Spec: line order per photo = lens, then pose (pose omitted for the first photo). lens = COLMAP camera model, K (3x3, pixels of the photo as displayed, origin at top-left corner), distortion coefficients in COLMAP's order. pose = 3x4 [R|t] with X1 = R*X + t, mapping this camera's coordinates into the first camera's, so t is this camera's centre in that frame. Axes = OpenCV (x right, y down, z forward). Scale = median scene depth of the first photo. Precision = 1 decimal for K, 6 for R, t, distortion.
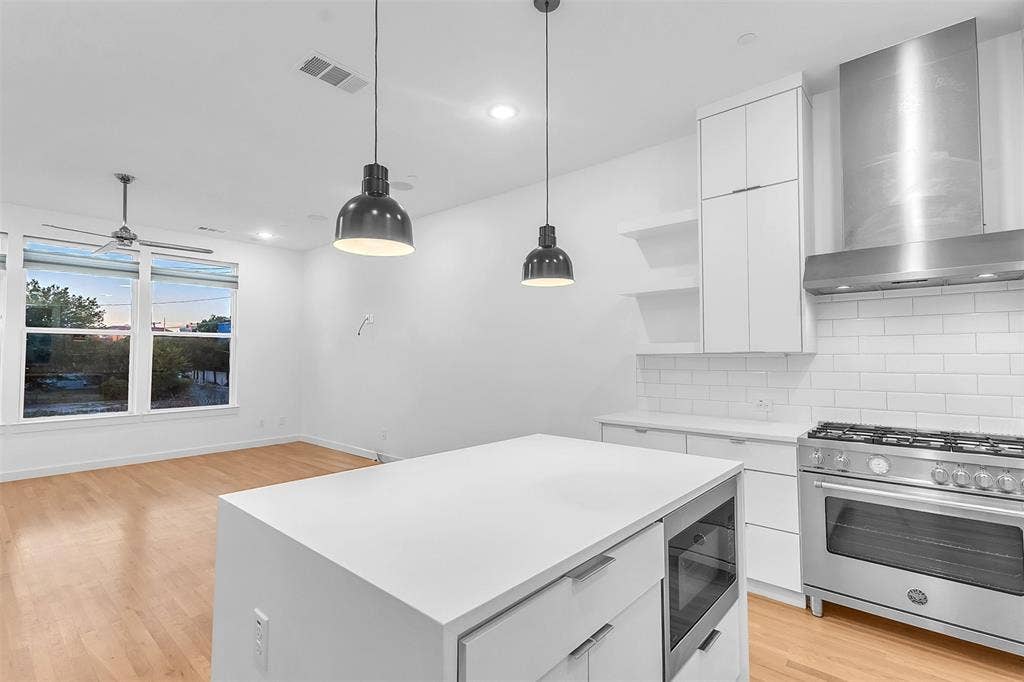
lens RADIAL K [[479.8, 0, 510.7], [0, 479.8, 342.8], [0, 0, 1]] dist [0.006540, -0.000332]
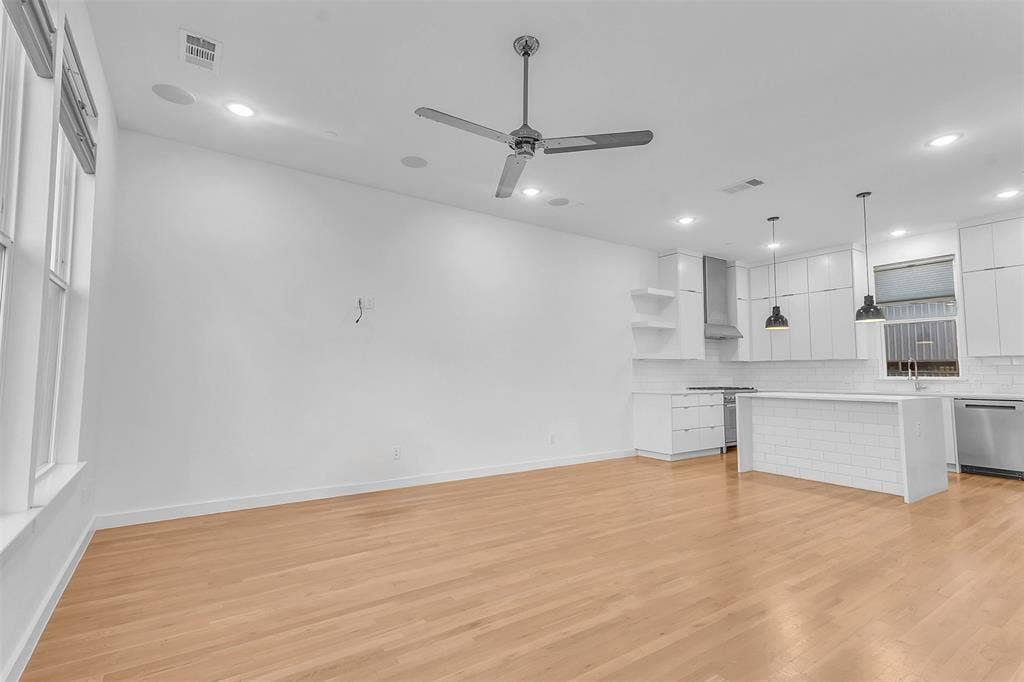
lens RADIAL K [[479.8, 0, 514.7], [0, 479.8, 344.4], [0, 0, 1]] dist [0.006540, -0.000332]
pose [[0.239343, 0.062895, 0.968896, -2.109256], [-0.029529, 0.997910, -0.057484, 0.112642], [-0.970486, -0.014852, 0.240700, 1.336199]]
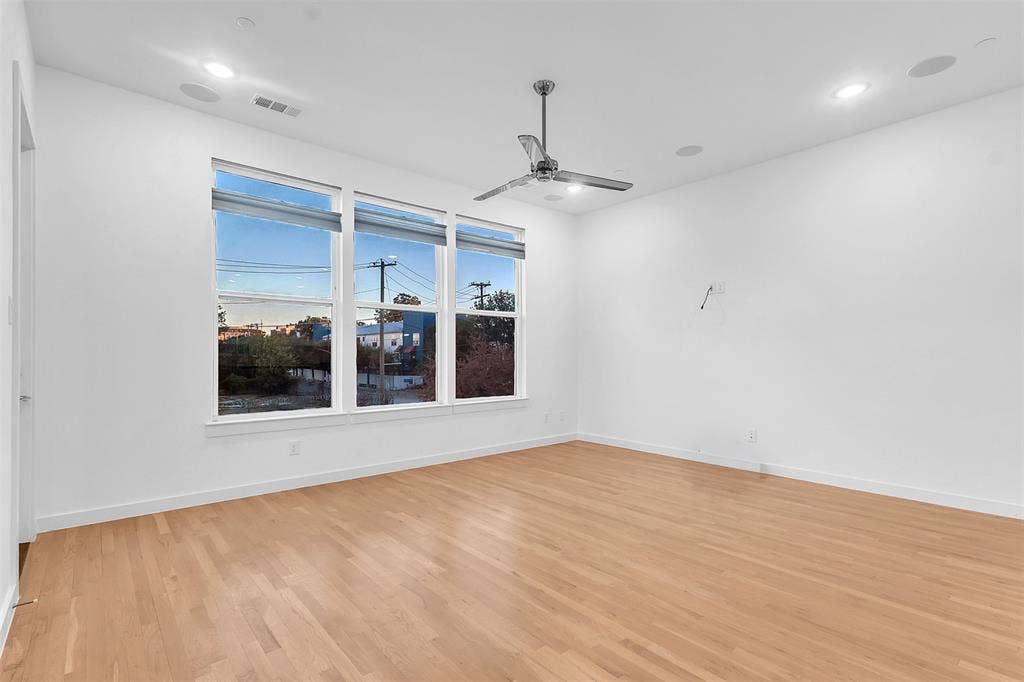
lens RADIAL K [[479.8, 0, 489.2], [0, 479.8, 353.7], [0, 0, 1]] dist [0.006540, -0.000332]
pose [[0.985788, -0.002303, -0.167978, -1.183527], [0.006279, 0.999712, 0.023142, 0.082917], [0.167876, -0.023868, 0.985519, 0.379384]]
